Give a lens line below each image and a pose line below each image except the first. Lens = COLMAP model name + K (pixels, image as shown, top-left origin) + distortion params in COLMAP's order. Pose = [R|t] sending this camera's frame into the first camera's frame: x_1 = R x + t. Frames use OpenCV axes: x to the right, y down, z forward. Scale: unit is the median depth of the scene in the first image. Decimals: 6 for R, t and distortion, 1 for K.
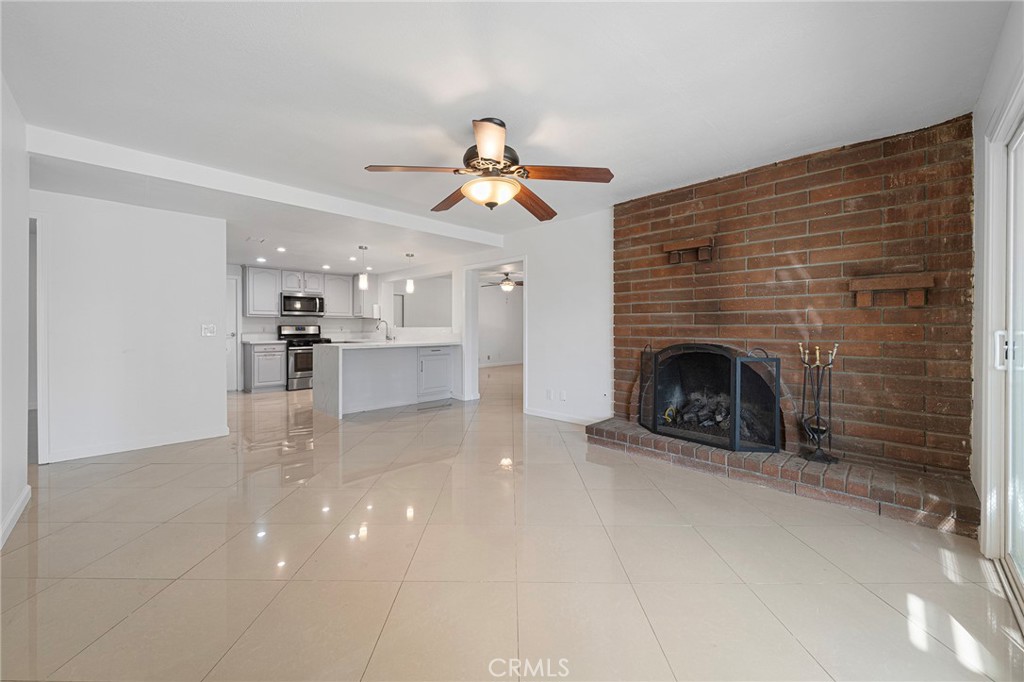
lens RADIAL K [[393.8, 0, 513.9], [0, 393.8, 334.9], [0, 0, 1]] dist [-0.000519, -0.000215]
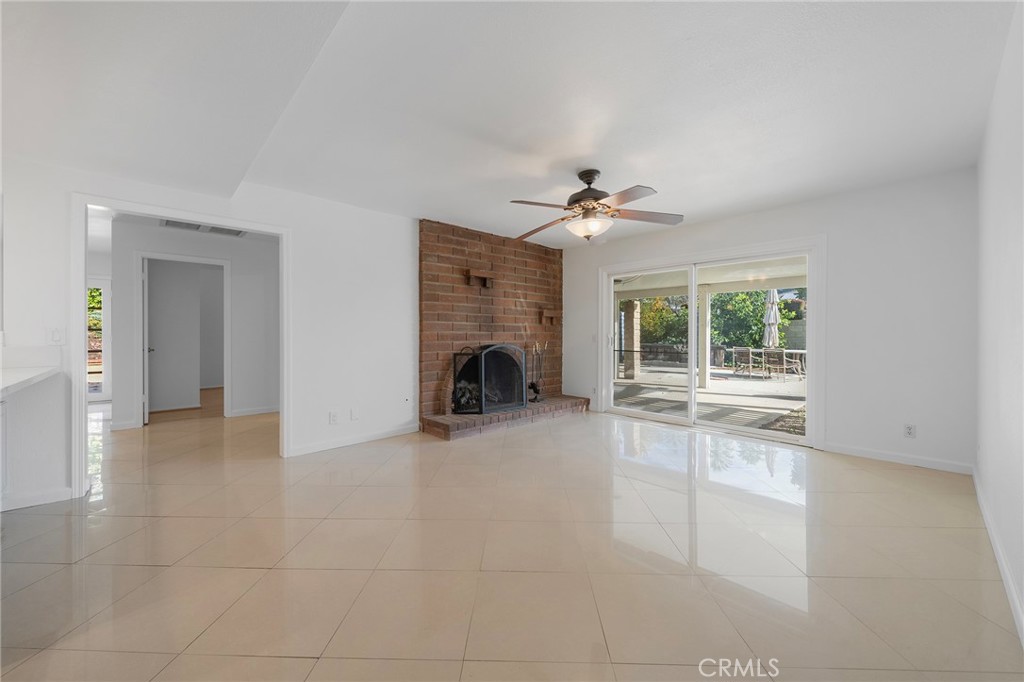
lens RADIAL K [[393.8, 0, 513.9], [0, 393.8, 334.9], [0, 0, 1]] dist [-0.000519, -0.000215]
pose [[0.023970, -0.017172, 0.999565, -1.033229], [0.002758, 0.999850, 0.017111, -0.041702], [-0.999709, 0.002346, 0.024013, 0.929681]]
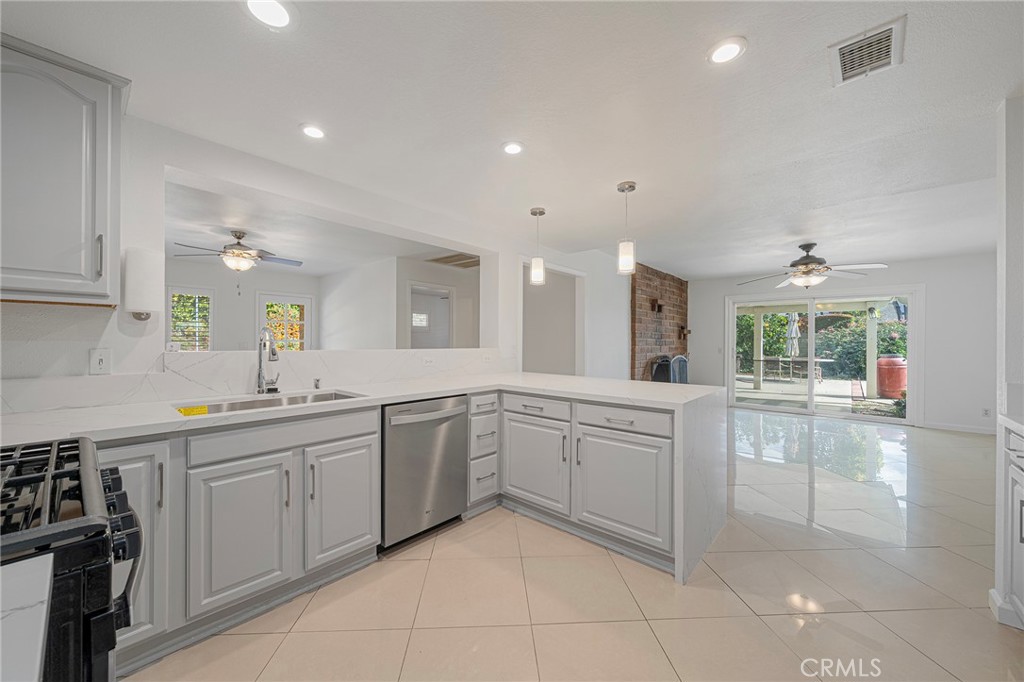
lens RADIAL K [[385.3, 0, 512.0], [0, 385.3, 341.0], [0, 0, 1]] dist [-0.000689, -0.000019]
pose [[-0.068702, -0.013605, 0.997544, -1.427897], [-0.004678, 0.999900, 0.013315, -0.076024], [-0.997626, -0.003752, -0.068758, 1.975965]]
